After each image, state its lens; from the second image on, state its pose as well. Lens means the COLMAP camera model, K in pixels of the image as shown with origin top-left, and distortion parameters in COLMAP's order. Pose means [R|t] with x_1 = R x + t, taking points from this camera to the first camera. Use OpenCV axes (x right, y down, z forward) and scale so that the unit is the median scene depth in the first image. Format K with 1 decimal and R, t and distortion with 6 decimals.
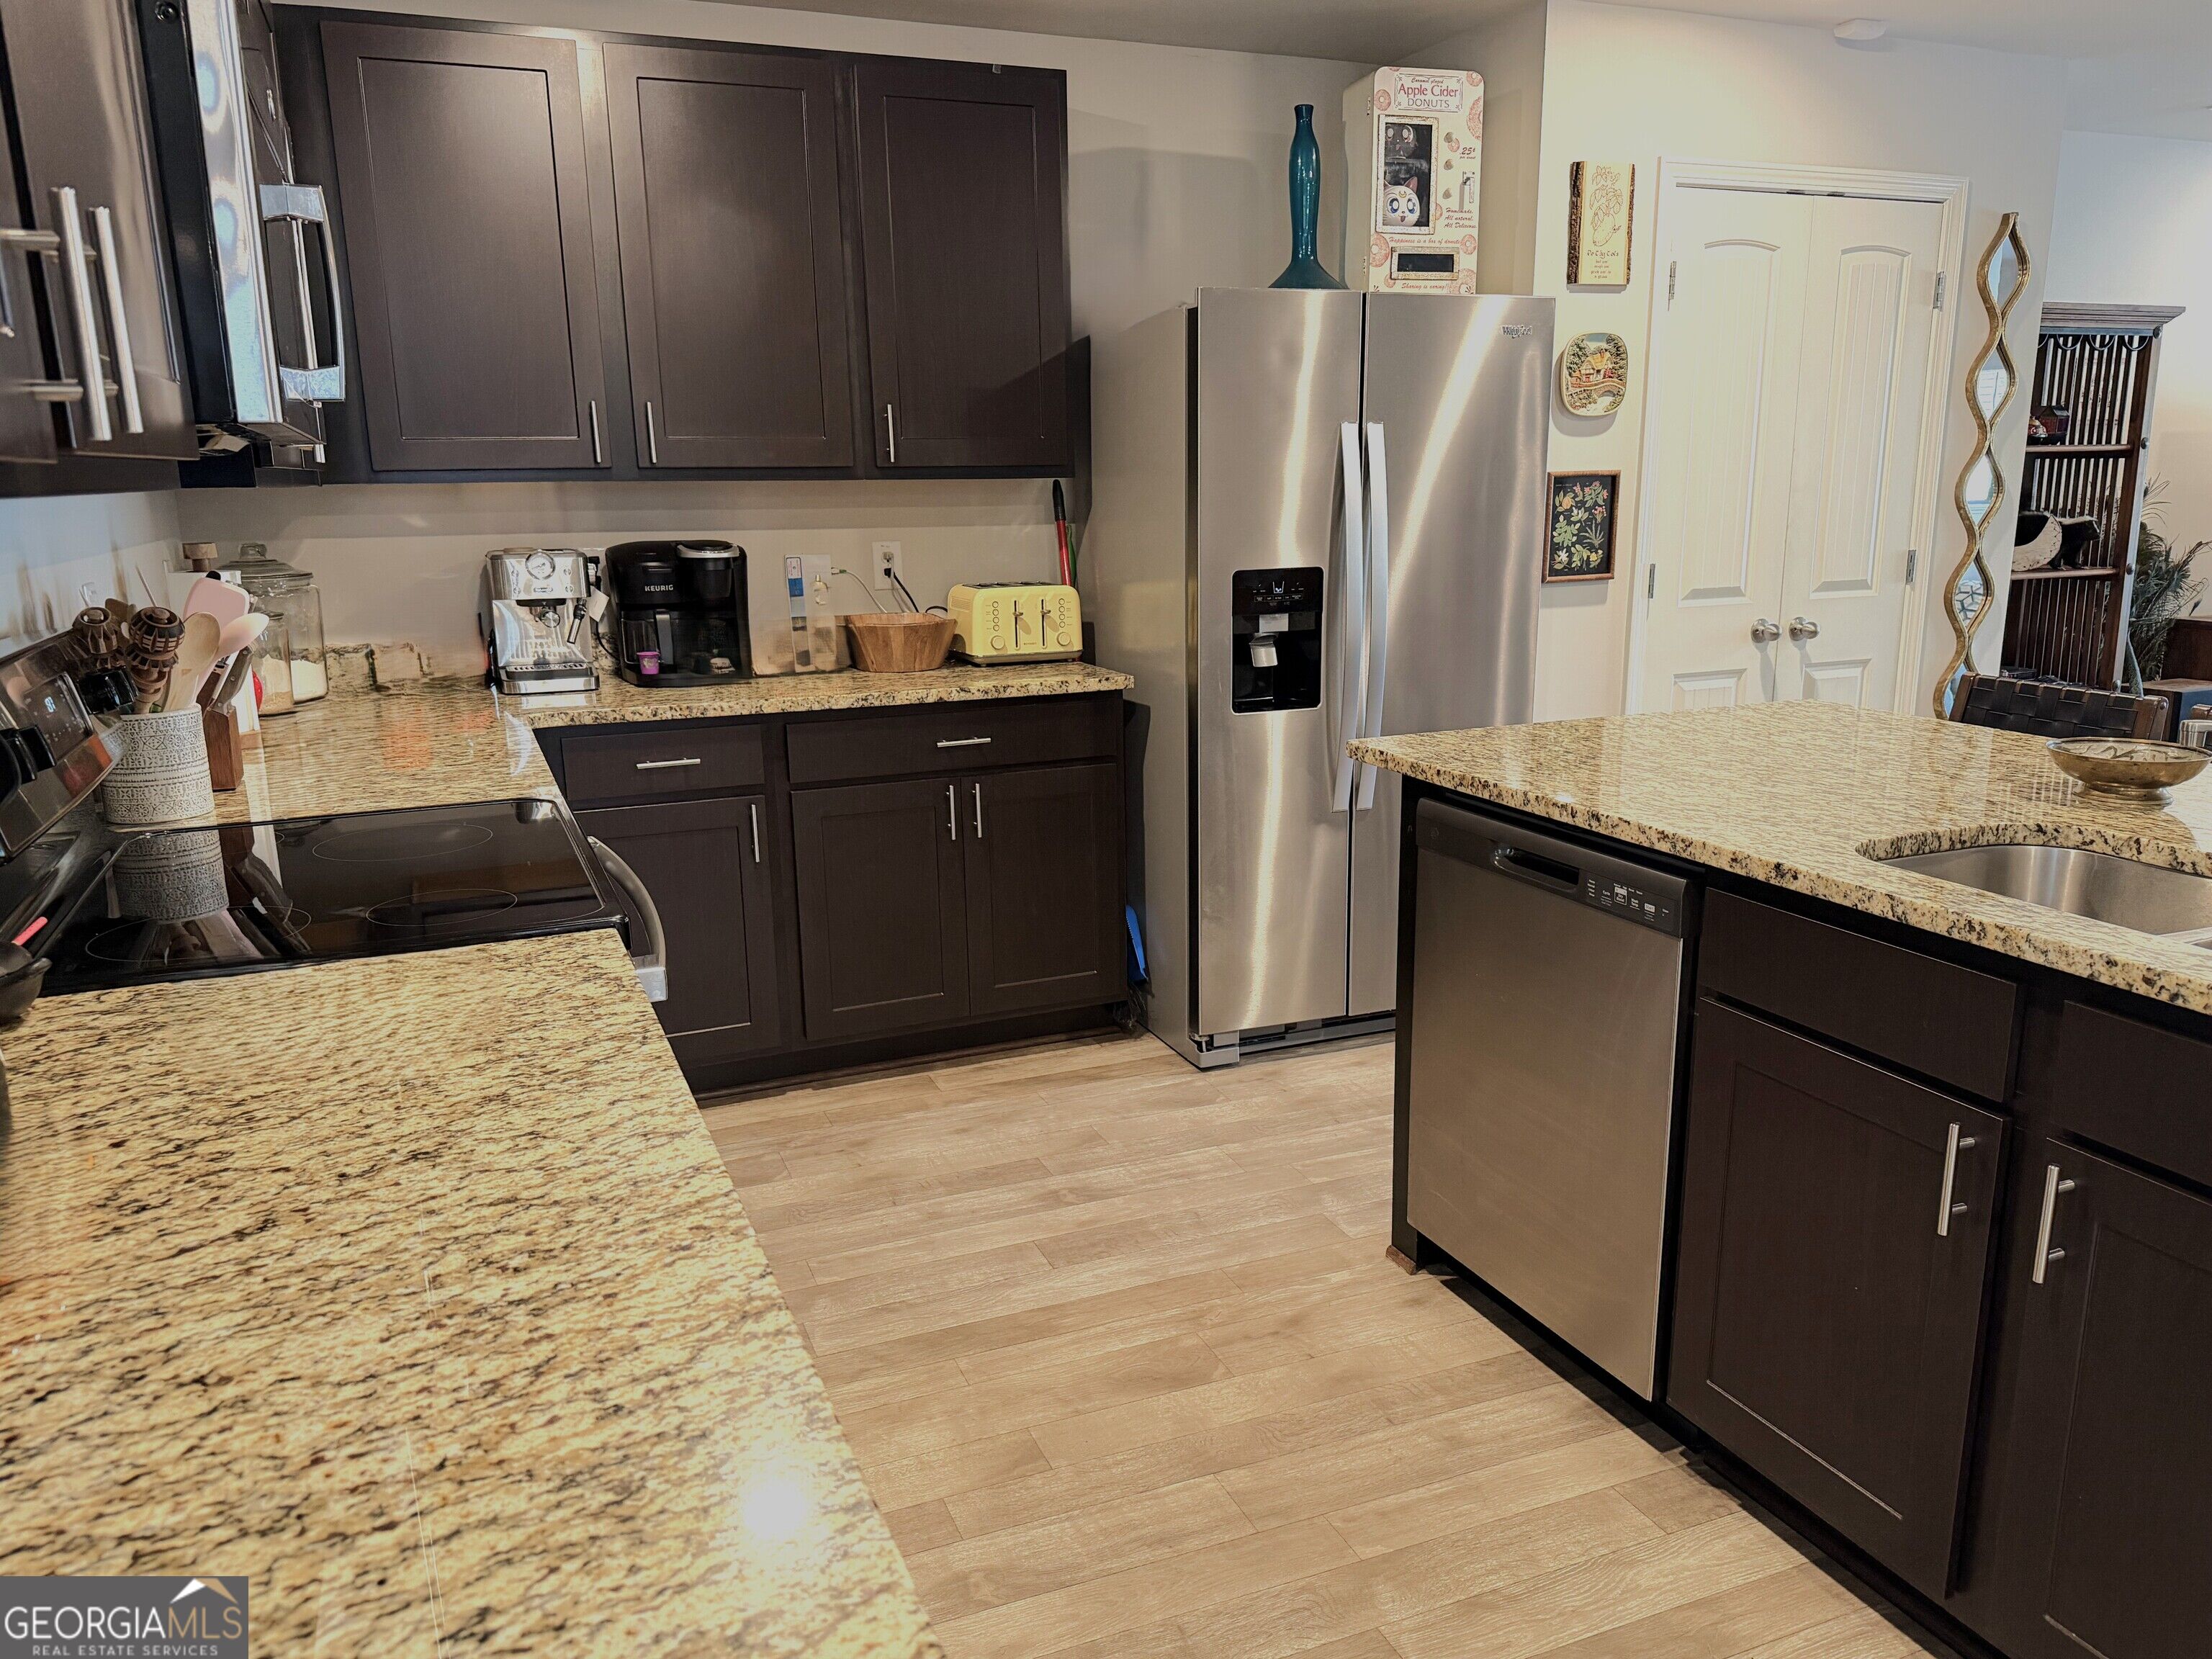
lens RADIAL K [[1657.5, 0, 1106.0], [0, 1657.5, 829.5], [0, 0, 1]] dist [0.003827, 0.000045]
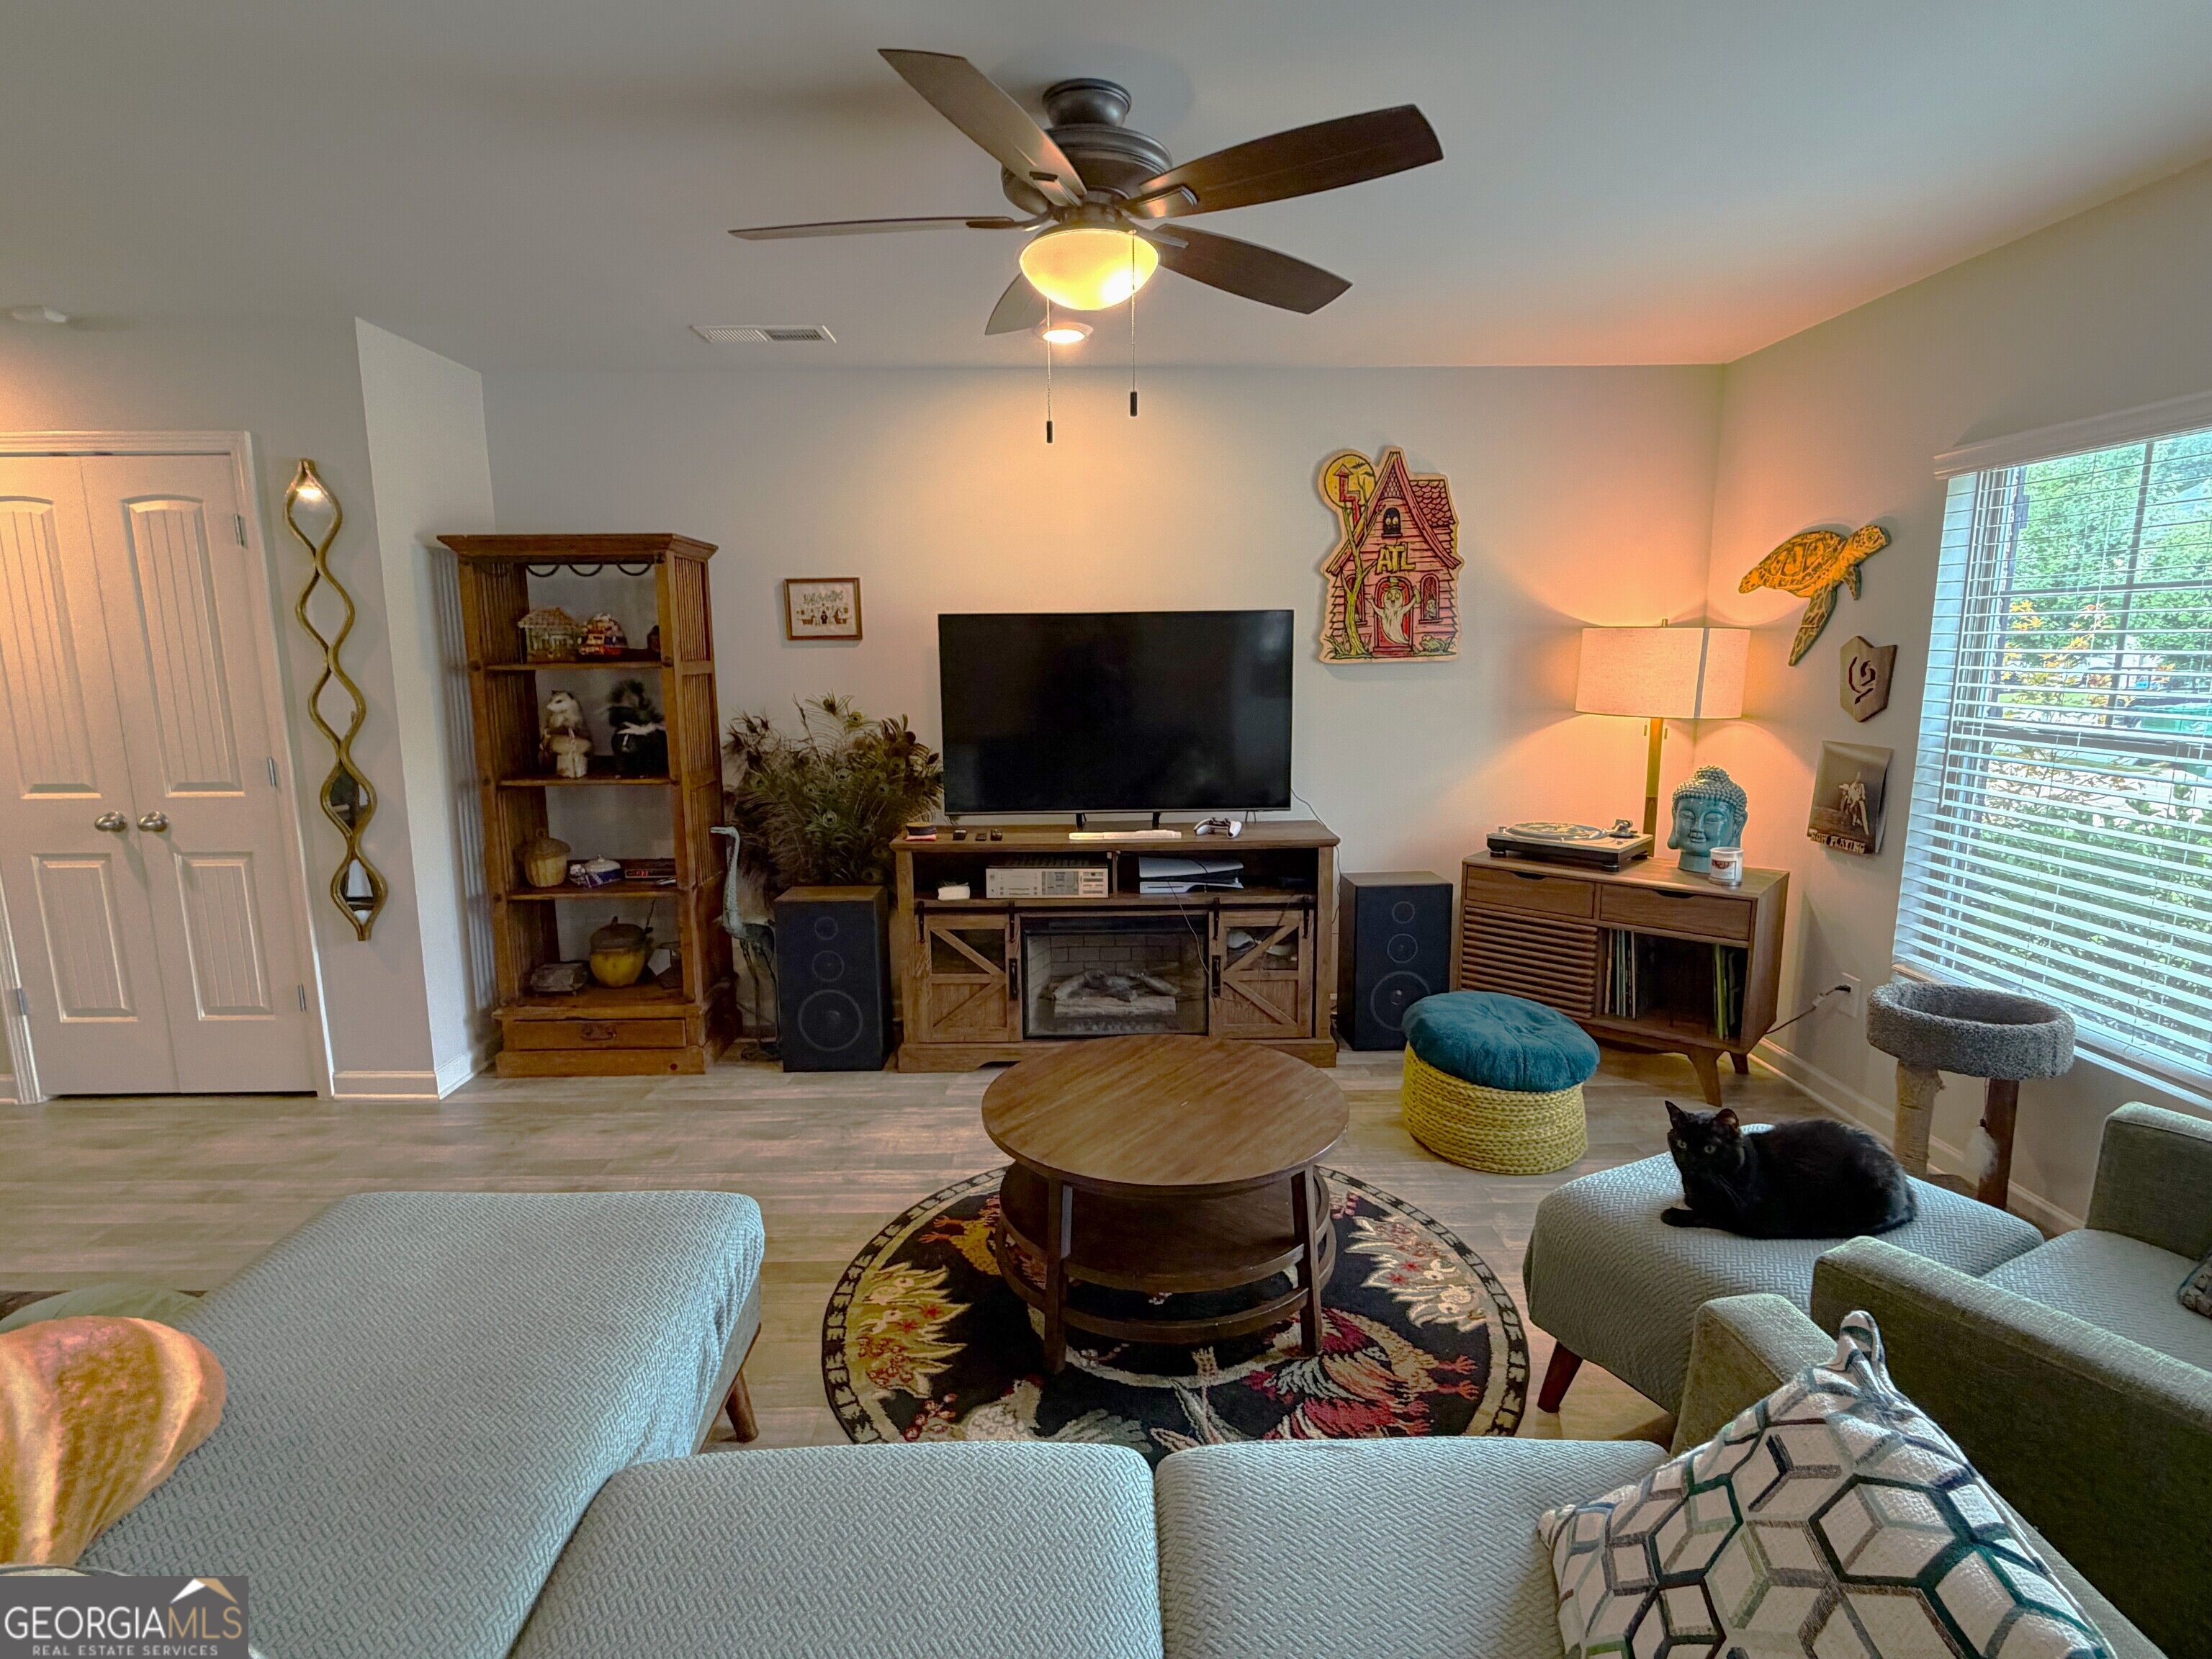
lens RADIAL K [[1071.9, 0, 1095.6], [0, 1071.9, 837.4], [0, 0, 1]] dist [-0.000904, 0.000230]
pose [[0.923364, 0.054989, -0.379968, 1.158747], [-0.078588, 0.995805, -0.046863, -0.112289], [0.375797, 0.073133, 0.923812, 0.492270]]
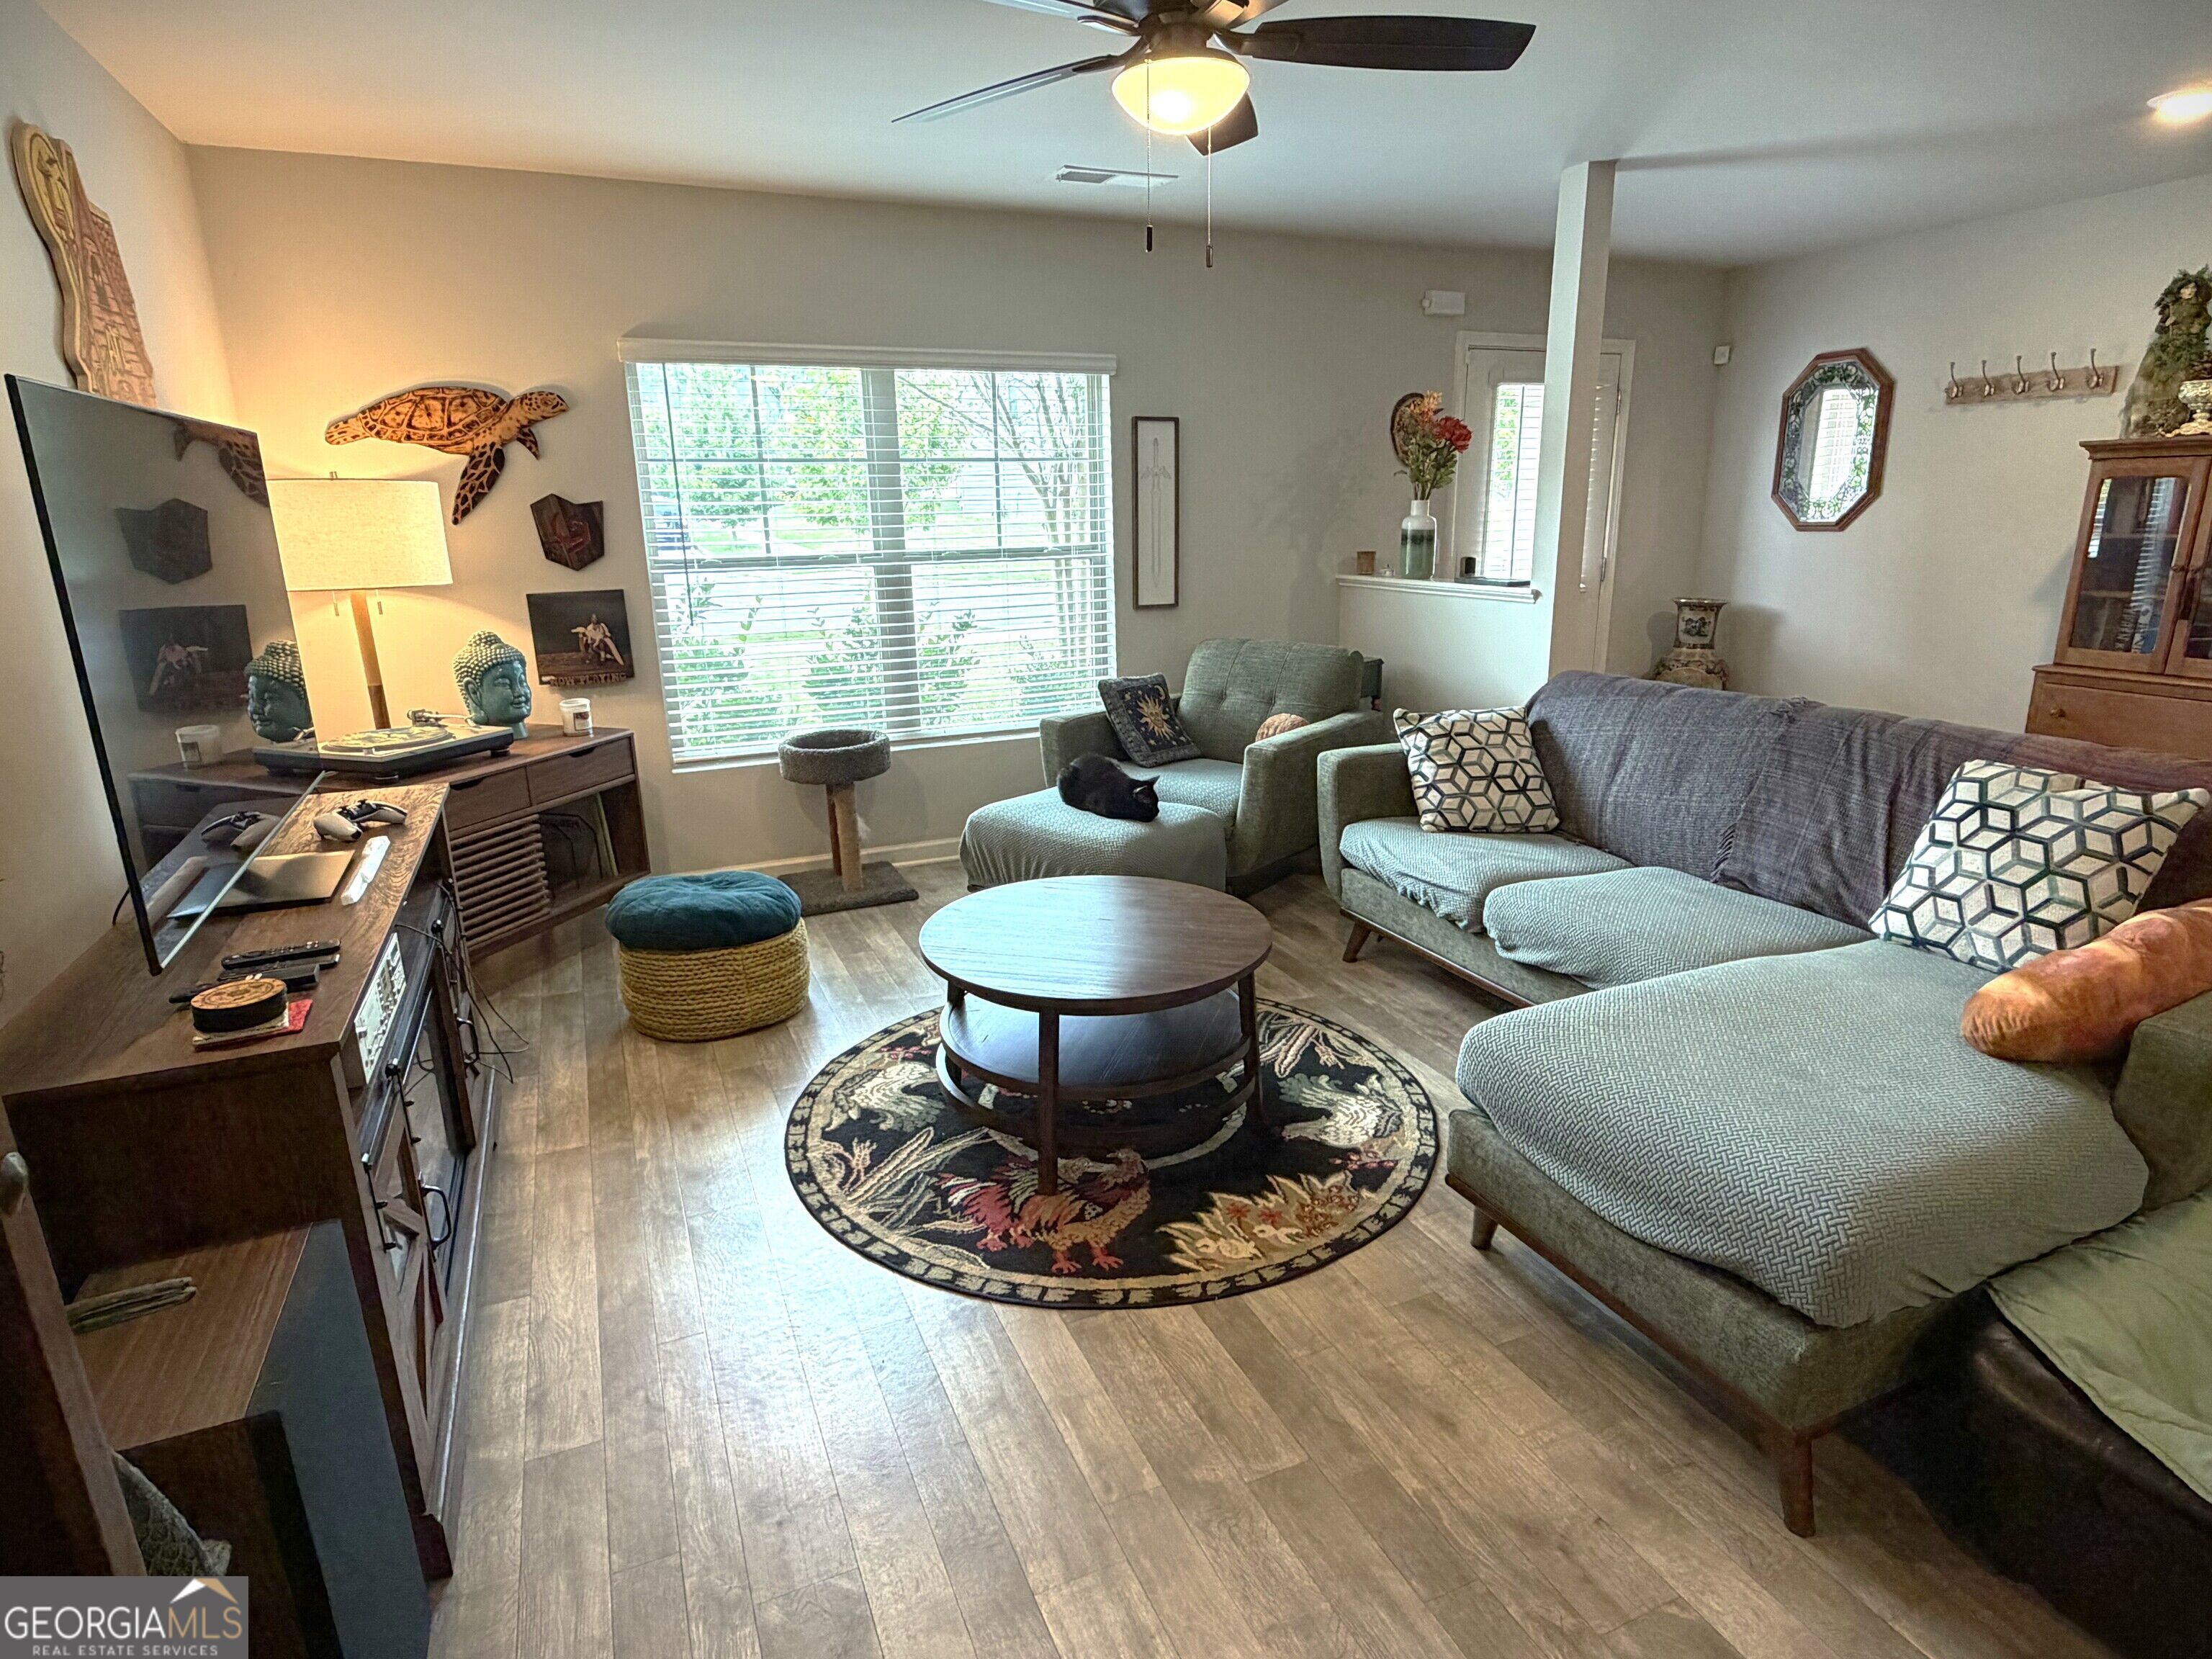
lens RADIAL K [[1217.6, 0, 1070.0], [0, 1217.6, 839.8], [0, 0, 1]] dist [0.005868, -0.001076]
pose [[0.016528, -0.271397, 0.962326, -0.047180], [0.250545, 0.932875, 0.258788, -0.283596], [-0.967964, 0.236828, 0.083416, 1.232932]]
